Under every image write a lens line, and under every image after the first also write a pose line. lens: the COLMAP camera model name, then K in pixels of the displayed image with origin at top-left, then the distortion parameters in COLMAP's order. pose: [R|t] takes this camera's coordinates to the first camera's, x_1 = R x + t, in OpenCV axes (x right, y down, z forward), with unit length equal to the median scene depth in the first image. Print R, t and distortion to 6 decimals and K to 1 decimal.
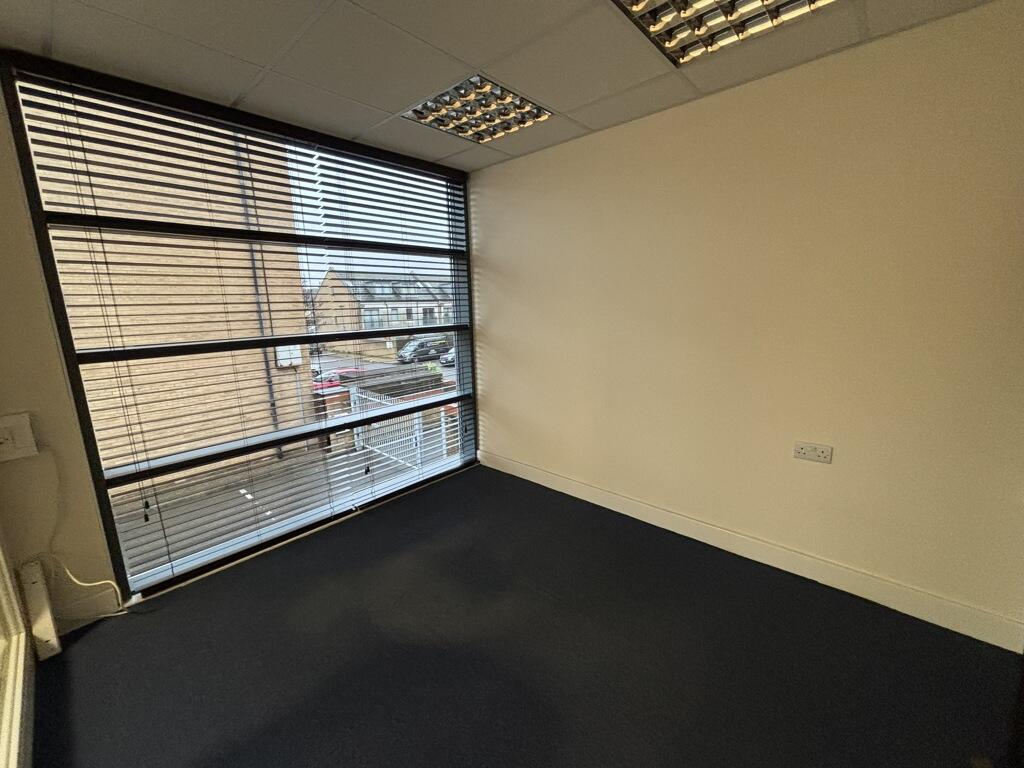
lens RADIAL K [[417.3, 0, 512.0], [0, 417.3, 384.0], [0, 0, 1]] dist [-0.000974, -0.000157]
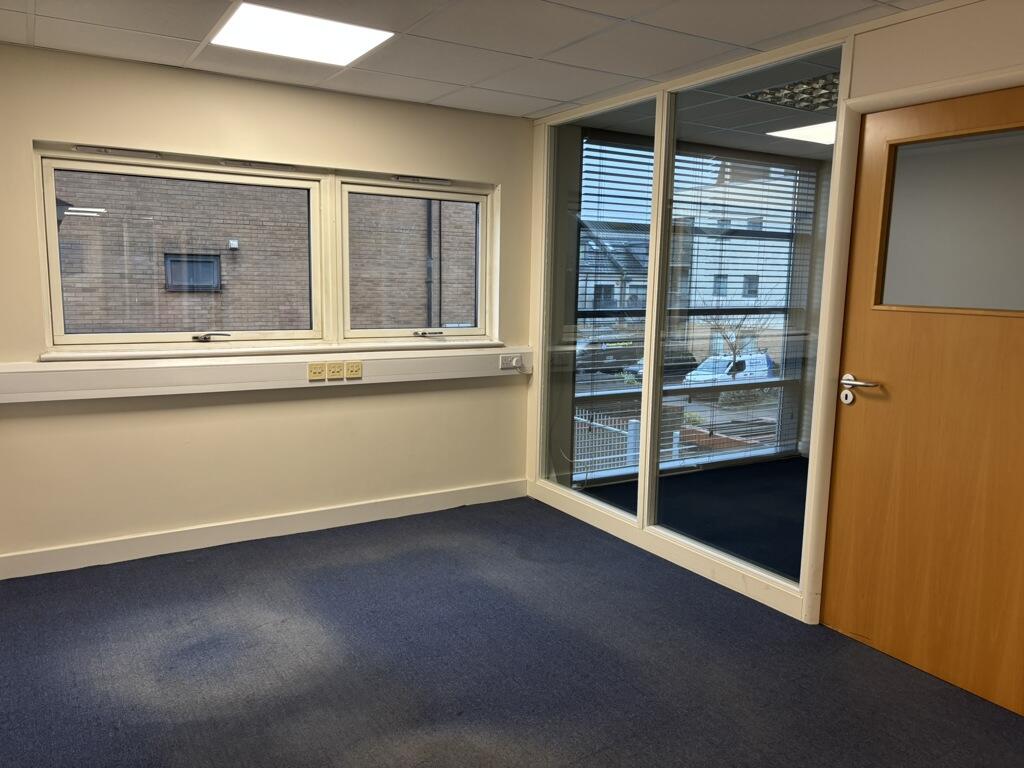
lens RADIAL K [[777.4, 0, 512.0], [0, 777.4, 384.0], [0, 0, 1]] dist [0.051505, -0.072037]
pose [[0.959391, 0.084073, -0.269261, -0.250870], [-0.098978, 0.994193, -0.042240, 0.175830], [0.264146, 0.067176, 0.962140, -0.930733]]
